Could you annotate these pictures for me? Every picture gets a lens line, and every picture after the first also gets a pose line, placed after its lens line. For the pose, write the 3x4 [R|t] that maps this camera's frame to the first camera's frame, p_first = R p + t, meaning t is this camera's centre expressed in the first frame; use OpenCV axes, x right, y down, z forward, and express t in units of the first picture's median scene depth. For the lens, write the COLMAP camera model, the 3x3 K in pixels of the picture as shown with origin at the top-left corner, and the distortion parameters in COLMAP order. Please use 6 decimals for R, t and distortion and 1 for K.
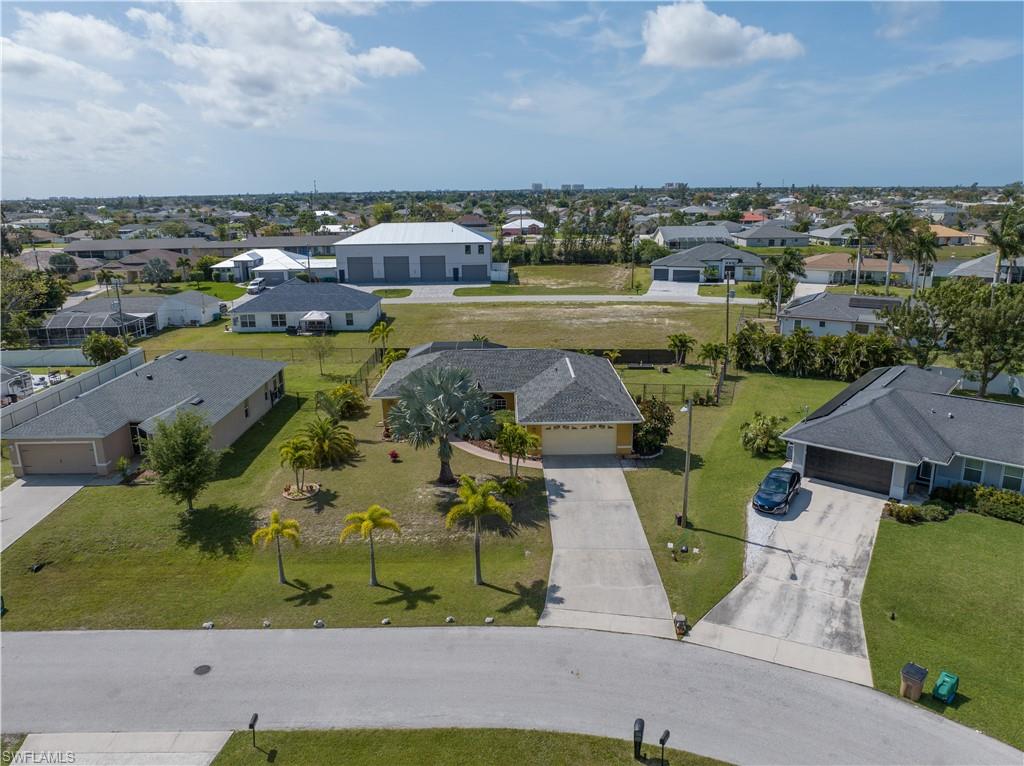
lens RADIAL K [[717.1, 0, 512.0], [0, 717.1, 383.0], [0, 0, 1]] dist [-0.034335, -0.001045]
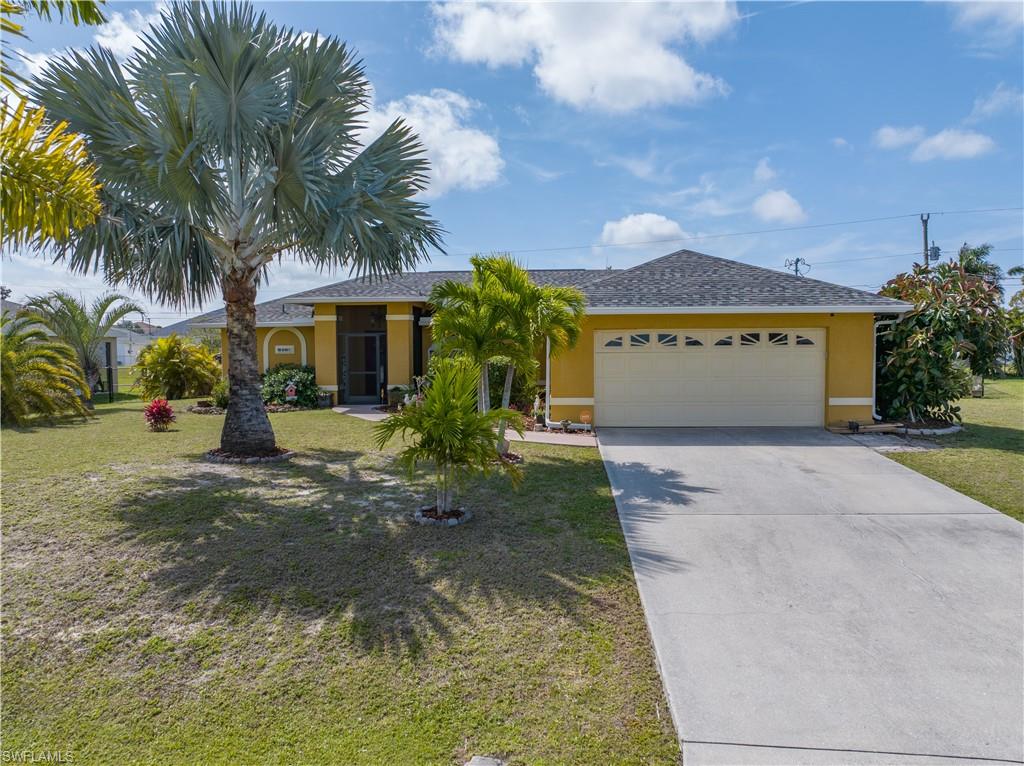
lens RADIAL K [[712.4, 0, 510.0], [0, 712.4, 422.1], [0, 0, 1]] dist [-0.038828, 0.000580]
pose [[0.996699, 0.014138, -0.079949, 0.029469], [-0.026545, 0.987347, -0.156335, 0.153943], [0.076727, 0.157941, 0.984463, 0.684694]]
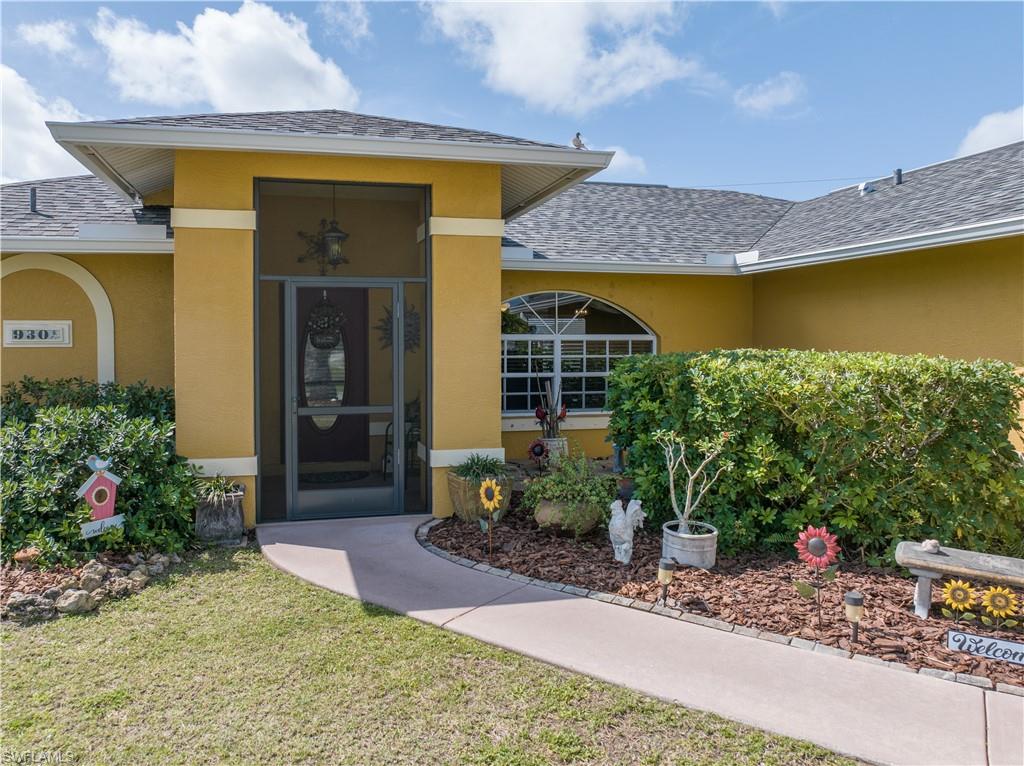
lens RADIAL K [[741.6, 0, 433.6], [0, 741.6, 370.9], [0, 0, 1]] dist [-0.028479, -0.000827]
pose [[0.981322, 0.000294, 0.192373, -0.110223], [0.043796, 0.973398, -0.224895, 0.080030], [-0.187322, 0.229120, 0.955204, 0.978263]]
